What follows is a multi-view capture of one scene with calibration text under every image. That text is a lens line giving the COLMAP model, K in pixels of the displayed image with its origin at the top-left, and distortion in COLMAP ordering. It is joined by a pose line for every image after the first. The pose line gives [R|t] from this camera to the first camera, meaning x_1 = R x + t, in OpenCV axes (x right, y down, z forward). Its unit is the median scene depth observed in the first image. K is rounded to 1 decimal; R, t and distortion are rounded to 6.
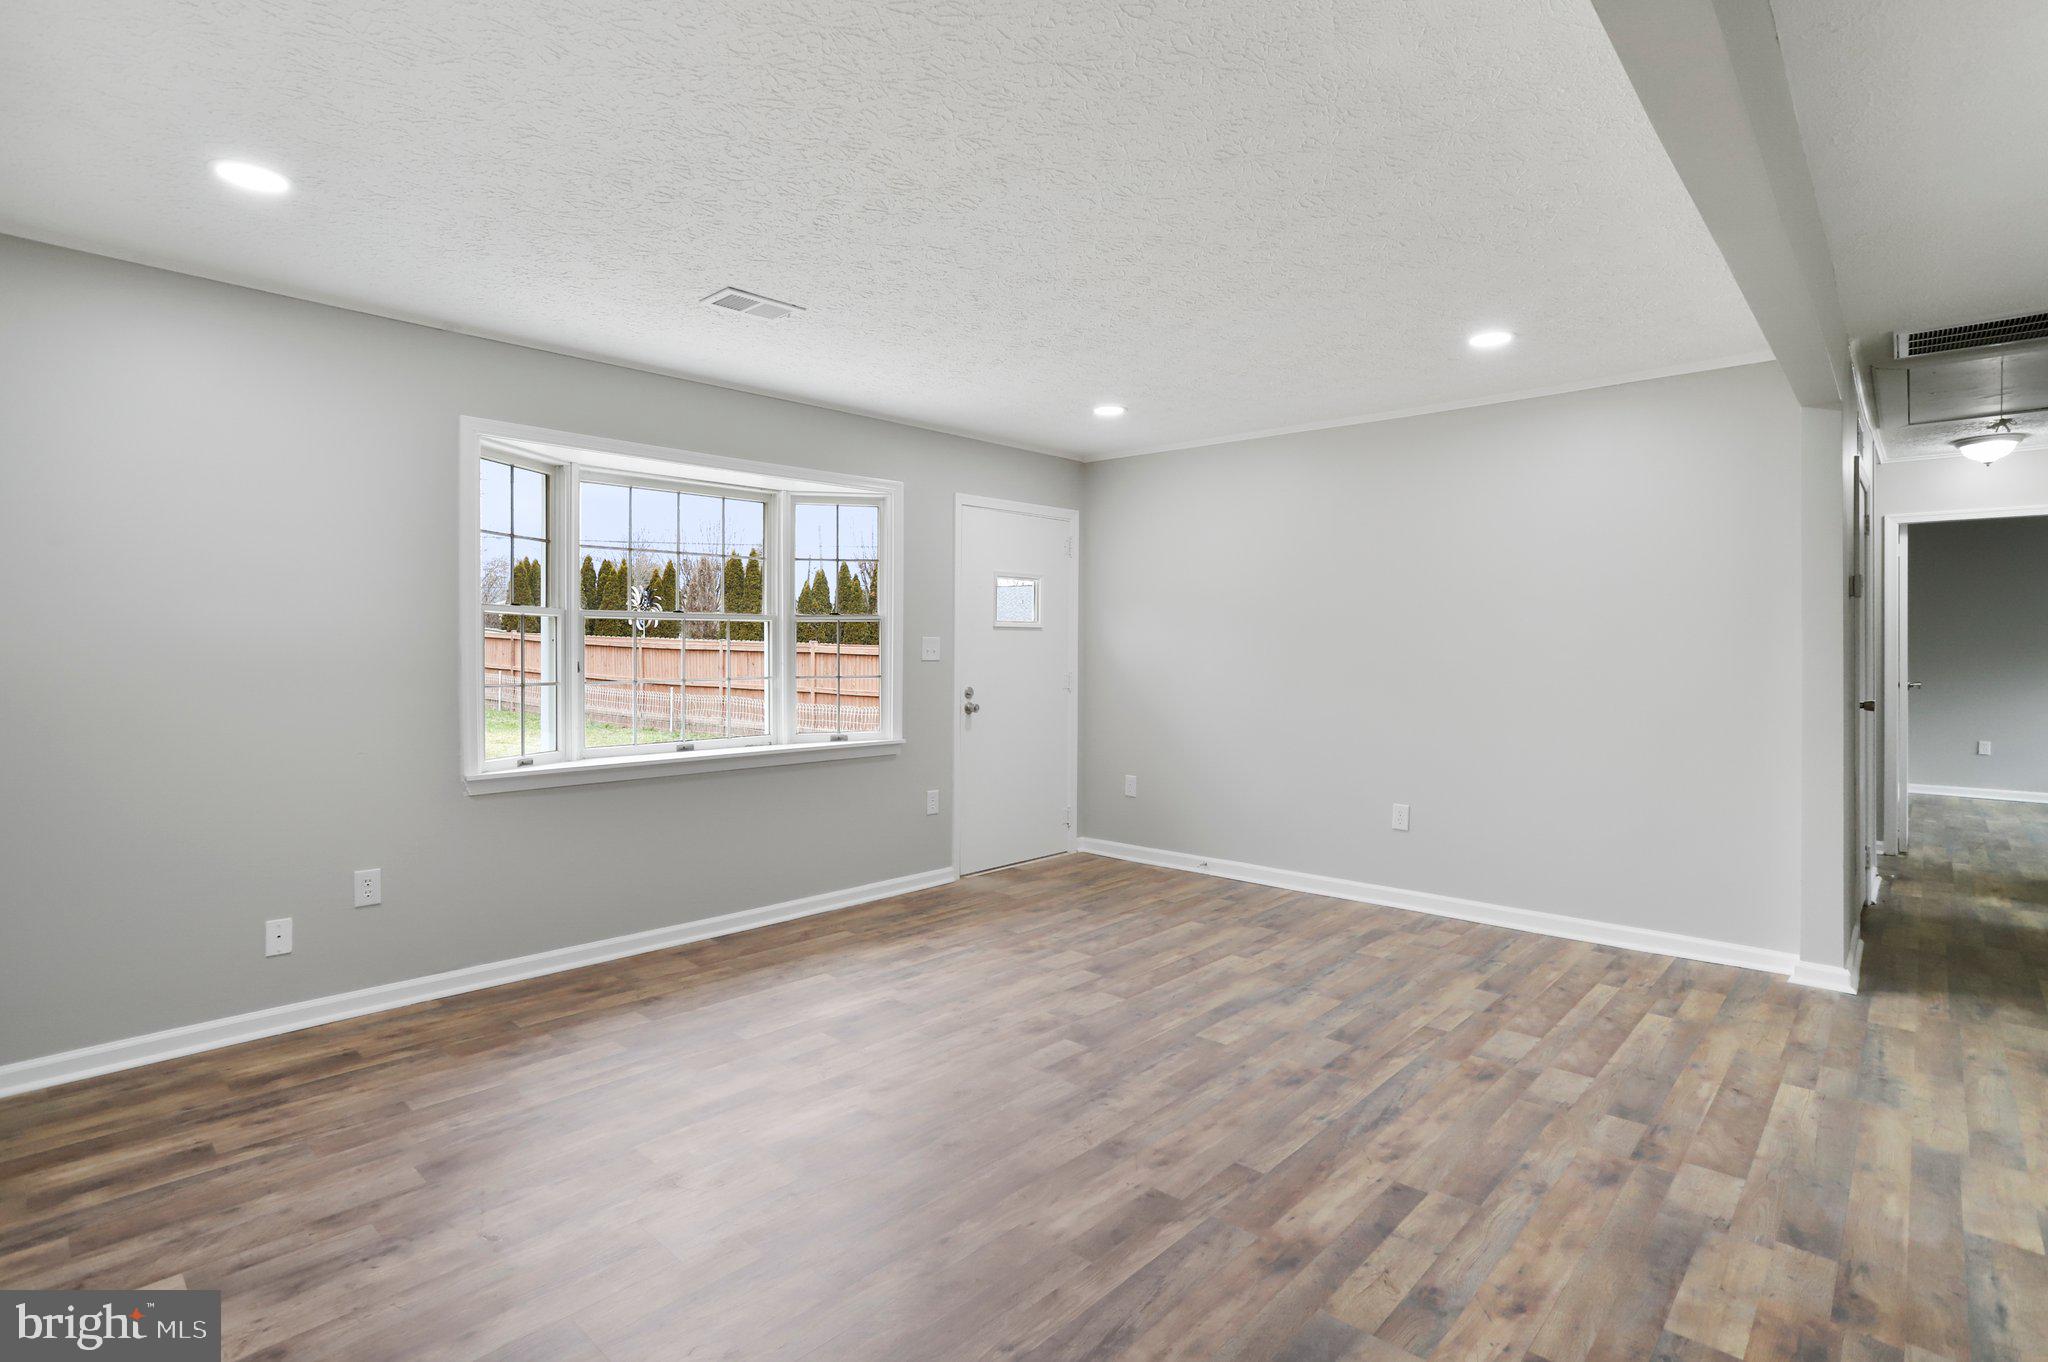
lens RADIAL K [[991.2, 0, 1005.6], [0, 991.2, 652.5], [0, 0, 1]] dist [-0.036718, 0.007419]
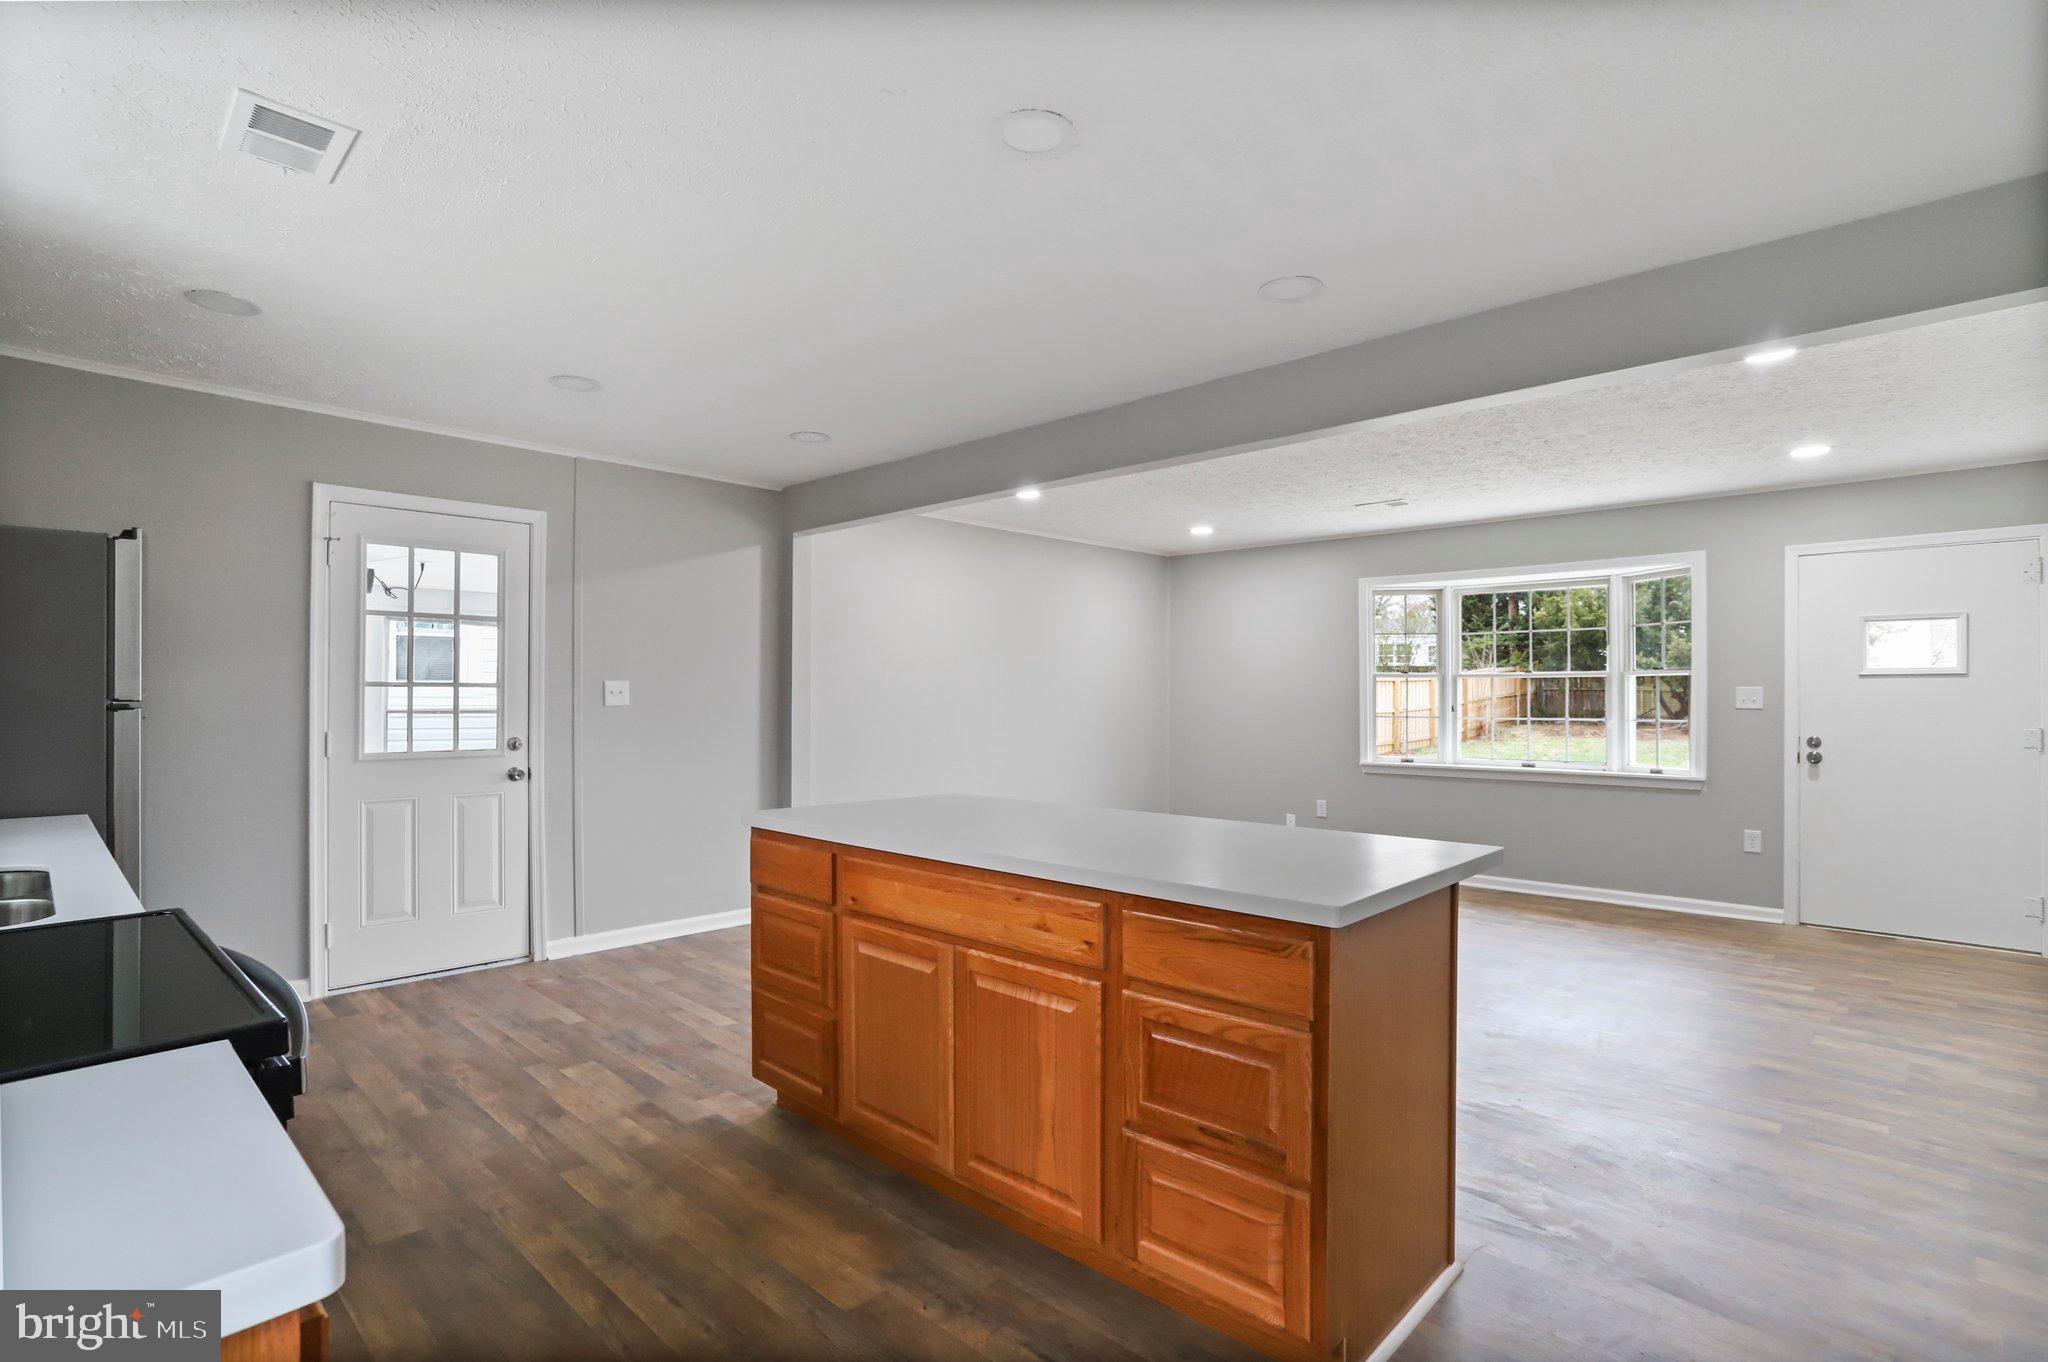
lens RADIAL K [[991.2, 0, 1023.0], [0, 991.2, 690.4], [0, 0, 1]] dist [-0.036718, 0.007419]
pose [[0.012979, -0.005366, -0.999901, 1.526456], [-0.004214, 0.999976, -0.005421, -0.004162], [0.999907, 0.004284, 0.012956, 0.320838]]
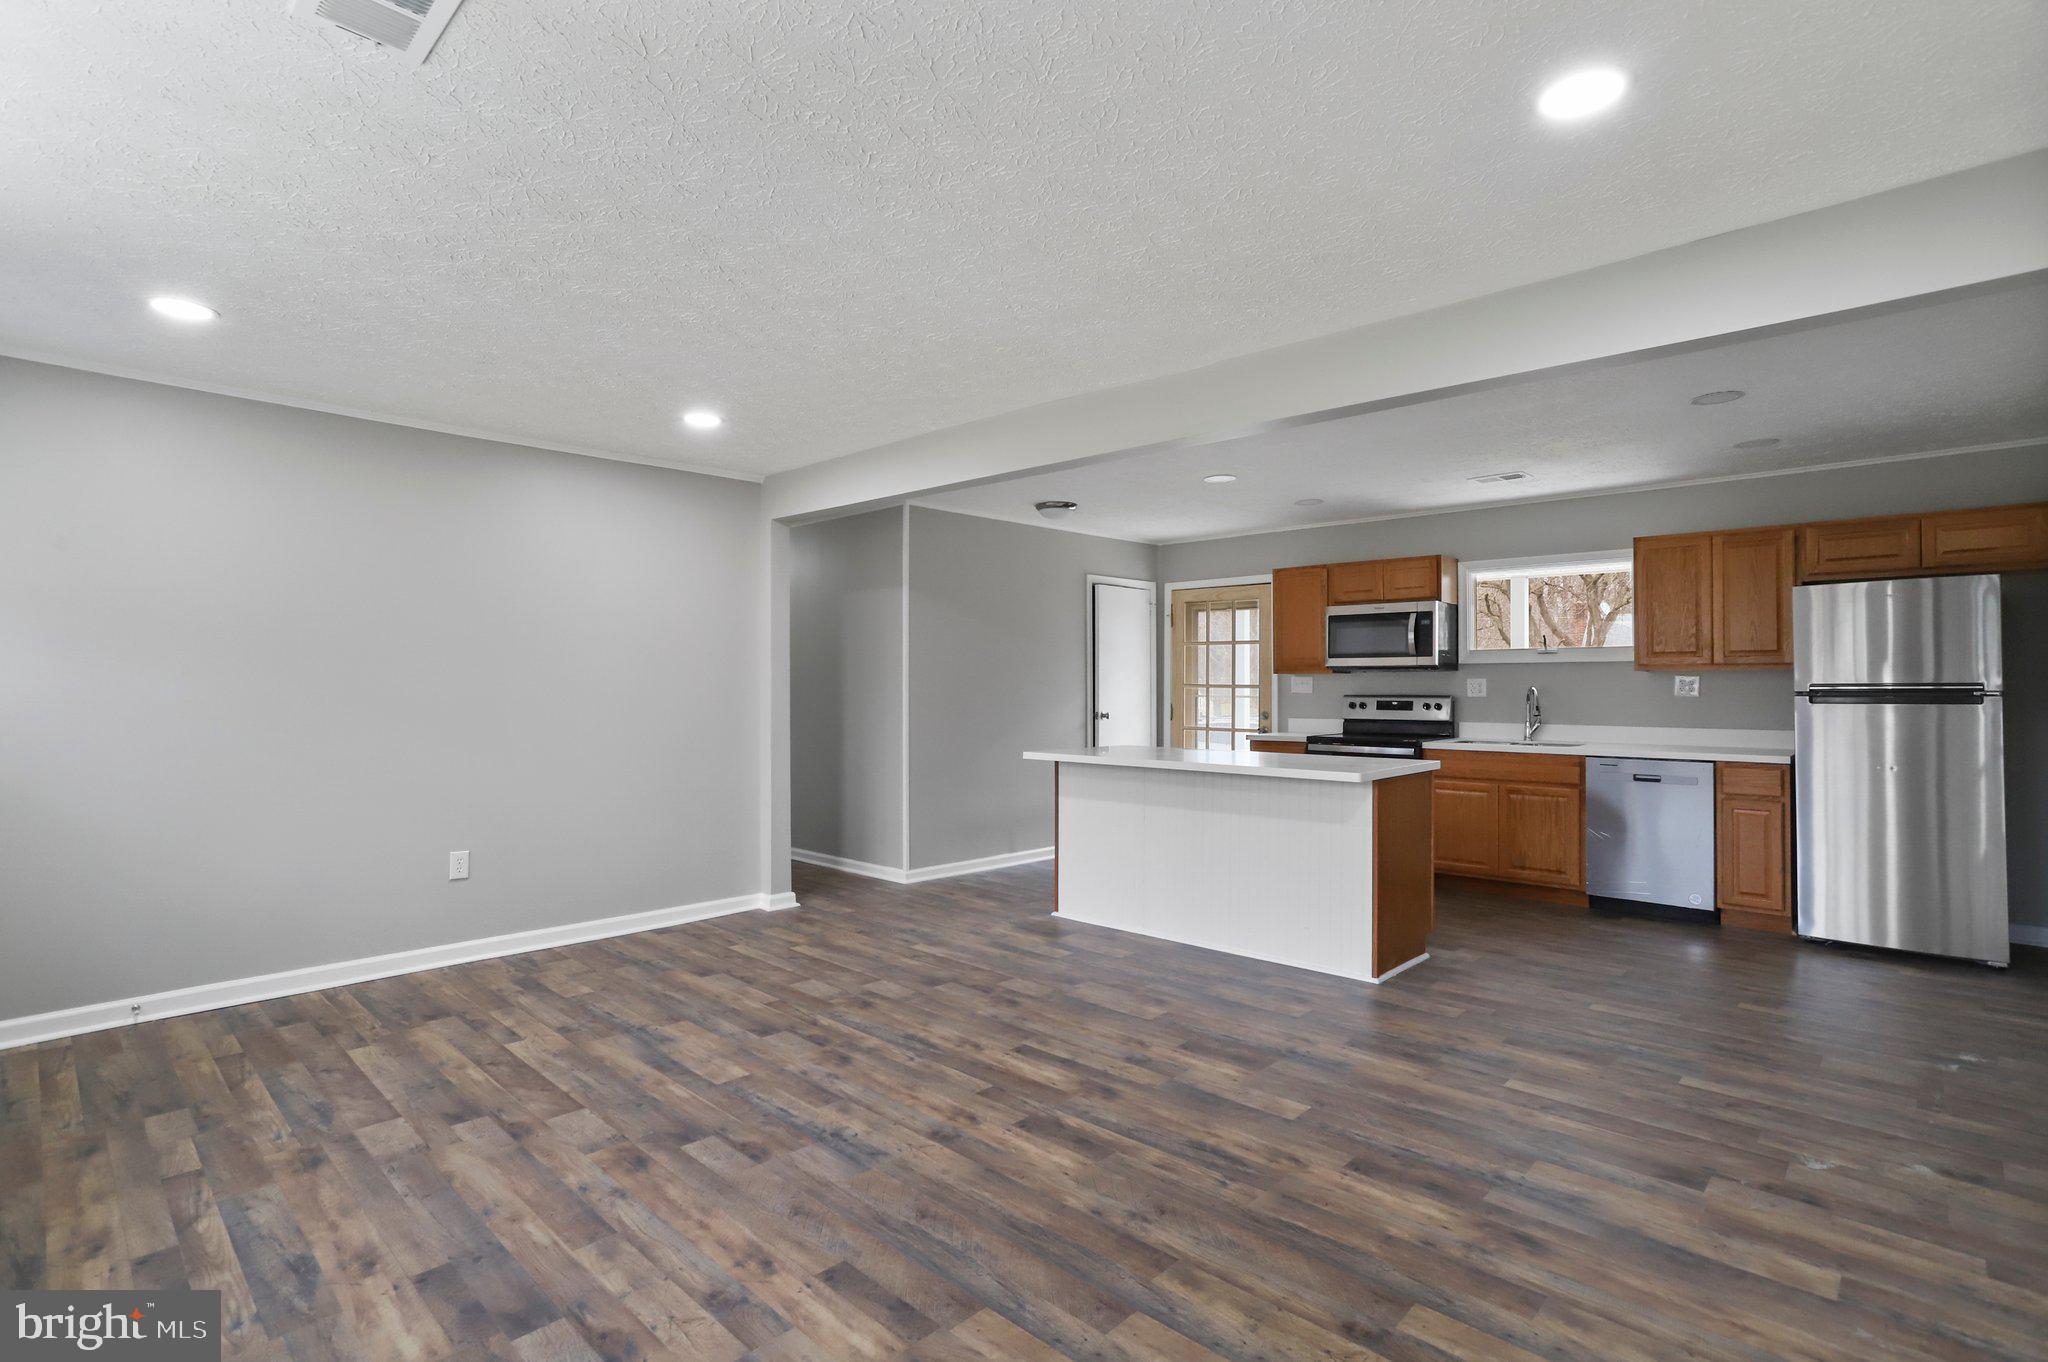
lens RADIAL K [[991.2, 0, 1009.0], [0, 991.2, 676.8], [0, 0, 1]] dist [-0.036718, 0.007419]
pose [[0.001798, 0.007486, 0.999970, -0.757395], [-0.001694, 0.999971, -0.007483, -0.006444], [-0.999997, -0.001681, 0.001810, 0.692869]]
